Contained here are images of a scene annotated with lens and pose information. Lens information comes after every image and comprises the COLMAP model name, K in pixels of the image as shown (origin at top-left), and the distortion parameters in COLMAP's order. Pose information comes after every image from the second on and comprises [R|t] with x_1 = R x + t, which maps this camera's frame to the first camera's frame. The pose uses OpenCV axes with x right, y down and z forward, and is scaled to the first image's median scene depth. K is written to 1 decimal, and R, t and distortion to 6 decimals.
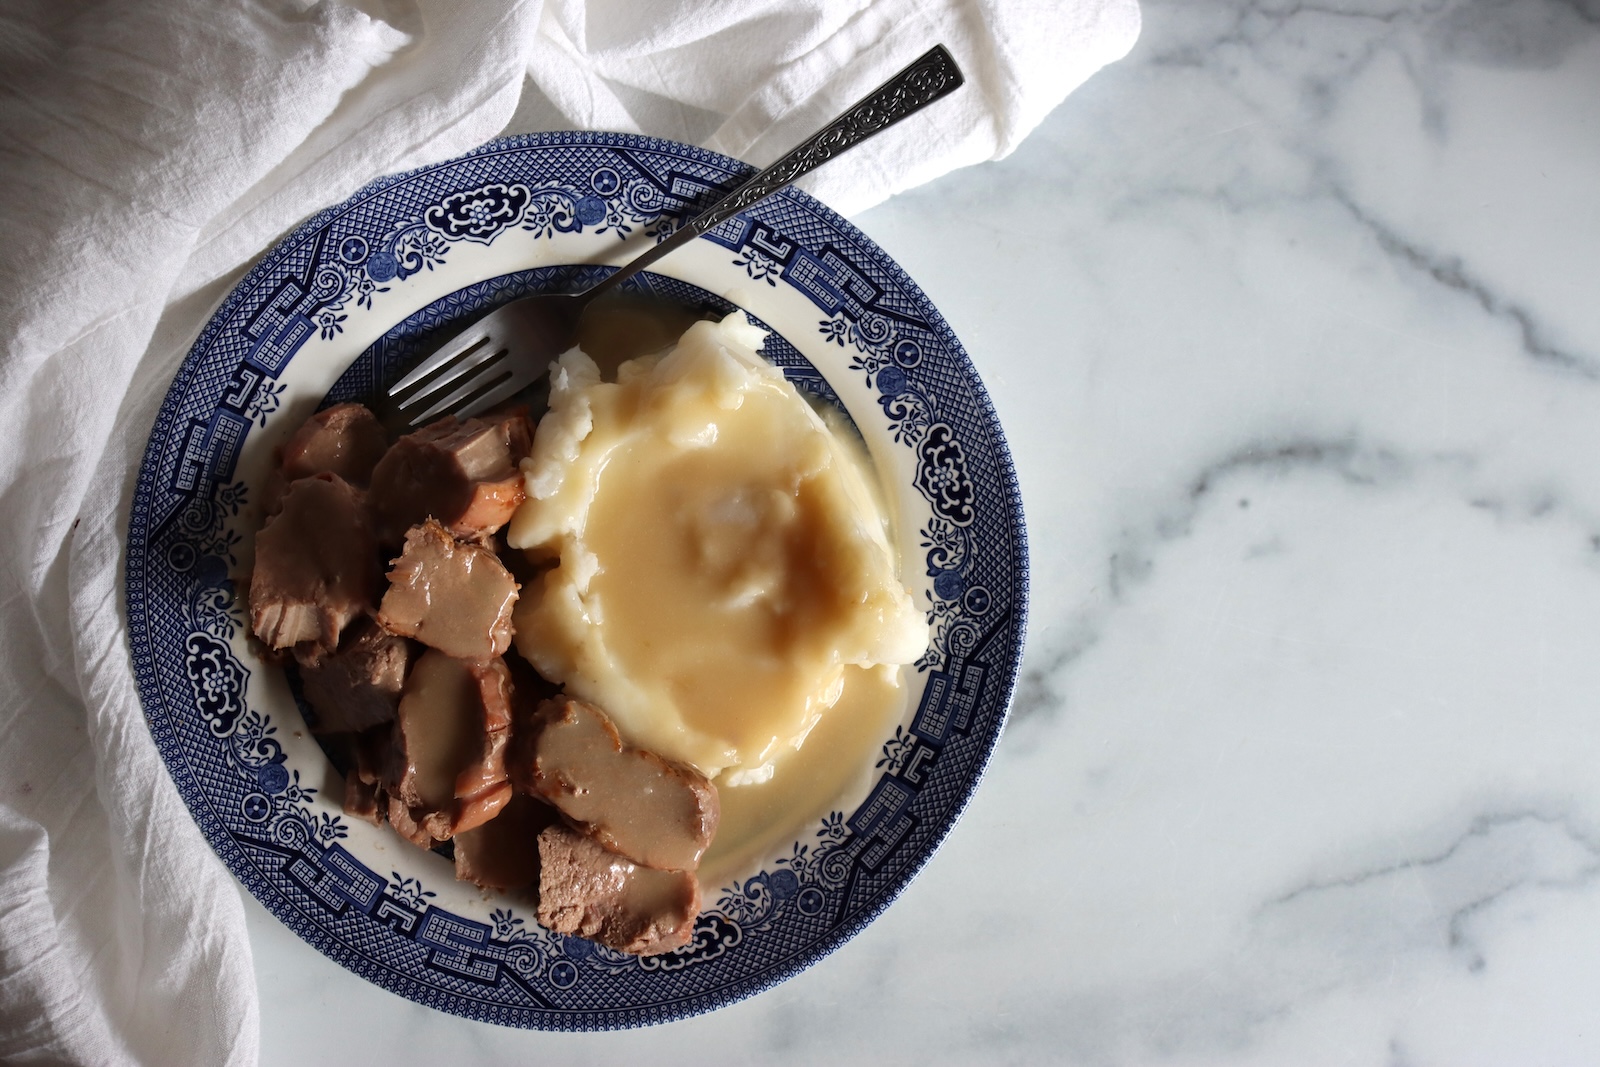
lens RADIAL K [[2099.7, 0, 776.2], [0, 2099.7, 526.3], [0, 0, 1]] dist [-0.059975, 0.000000]
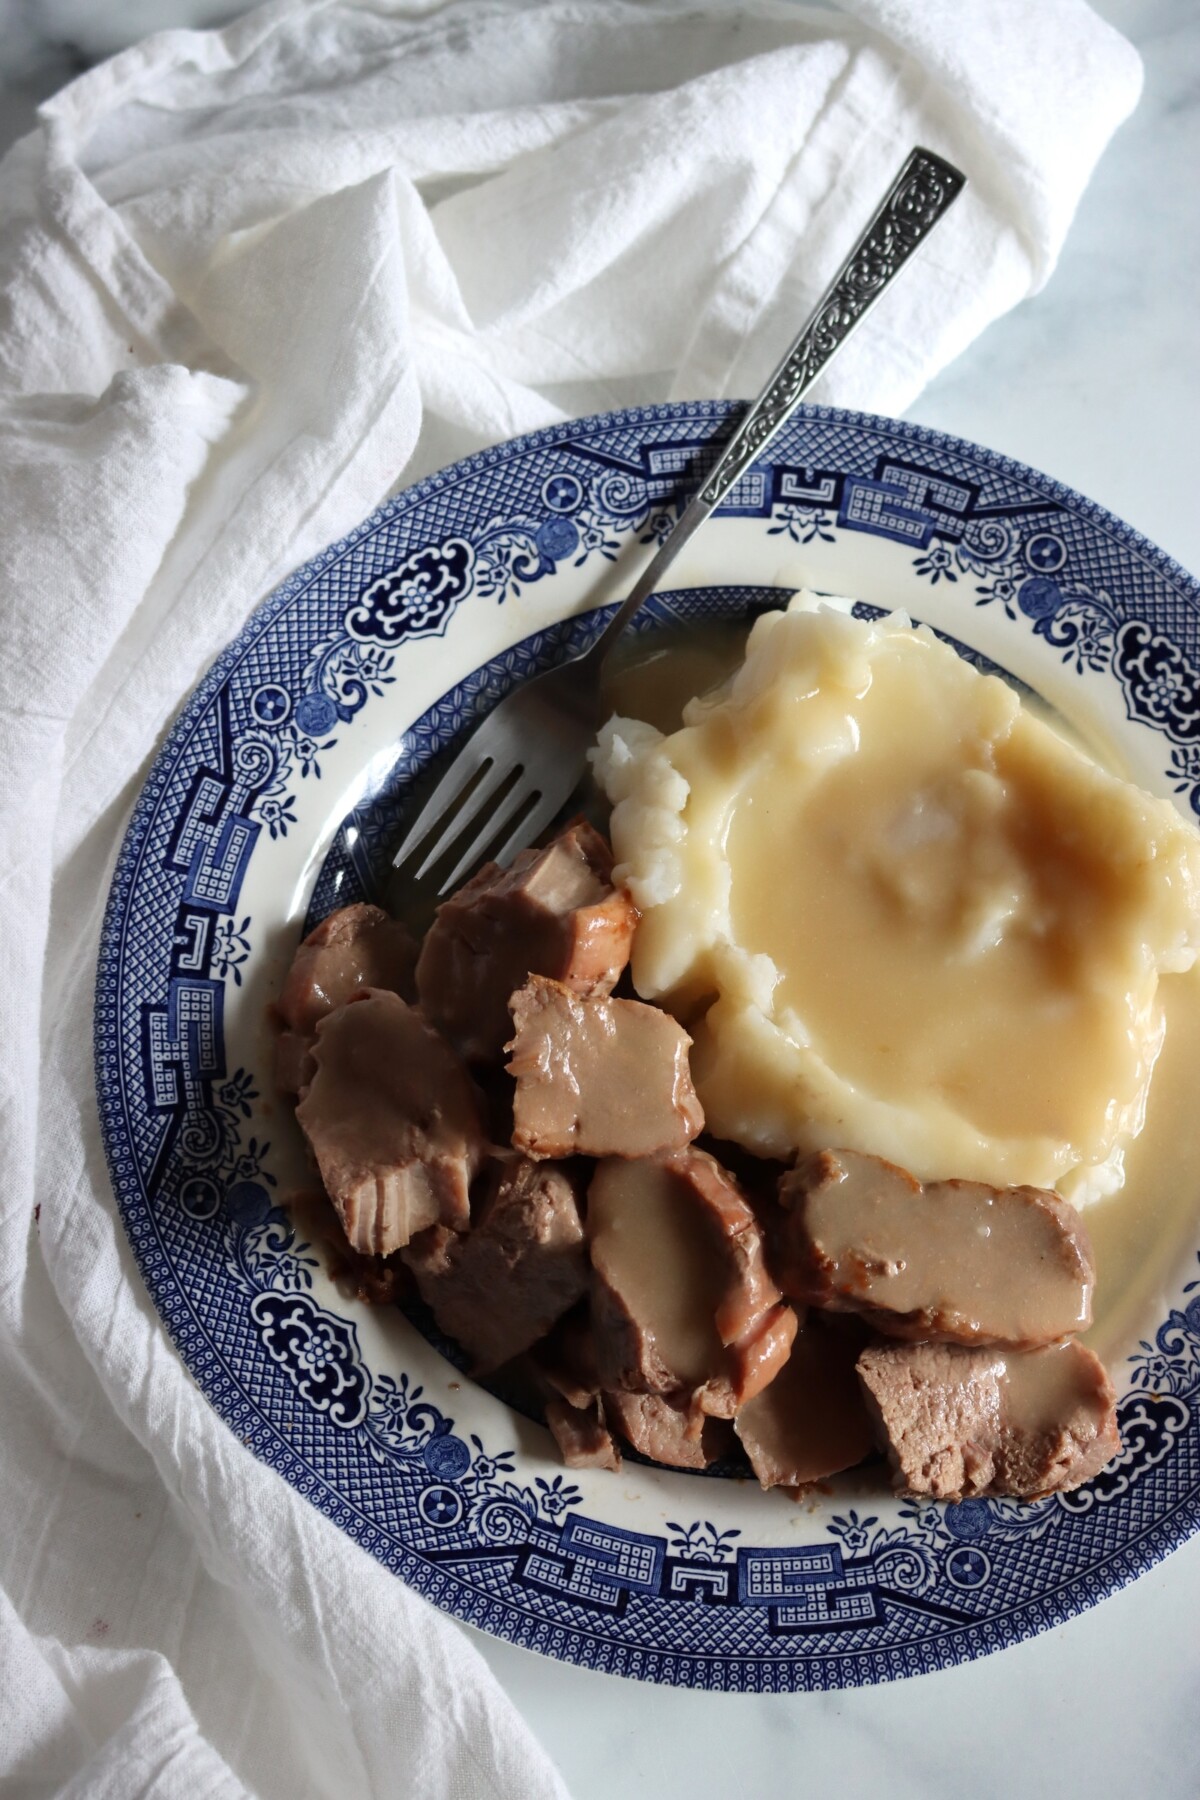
lens RADIAL K [[2727.9, 0, 600.9], [0, 2727.9, 904.1], [0, 0, 1]] dist [-0.037549, 0.000000]
pose [[0.921807, -0.383721, 0.055044, -0.175453], [0.386625, 0.899742, -0.202448, 0.155923], [0.028158, 0.207899, 0.977745, 0.122111]]
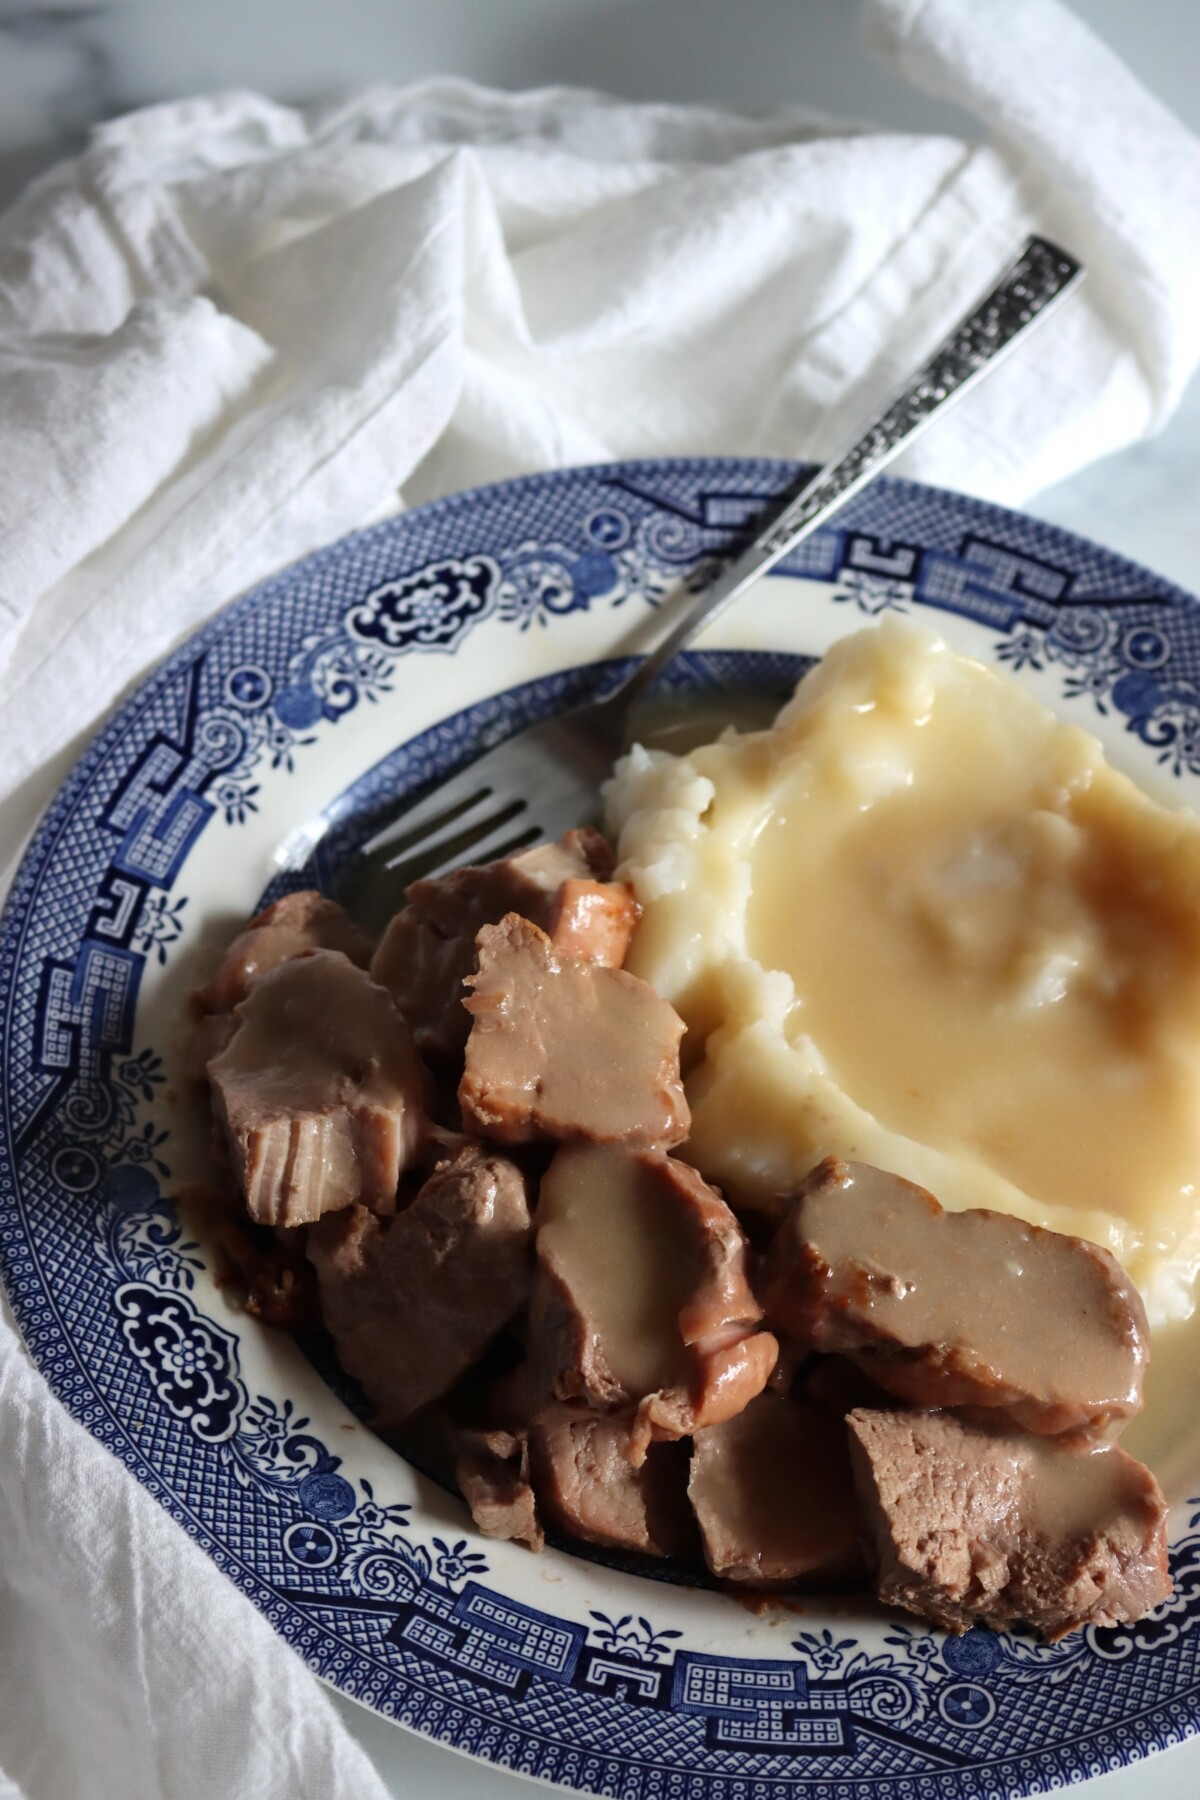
lens RADIAL K [[3341.1, 0, 601.4], [0, 3341.1, 897.1], [0, 0, 1]] dist [0.010356, 0.000000]
pose [[0.959332, -0.240862, 0.147197, -0.261242], [0.282240, 0.809802, -0.514355, 0.451326], [0.004688, 0.534982, 0.844850, 0.203782]]
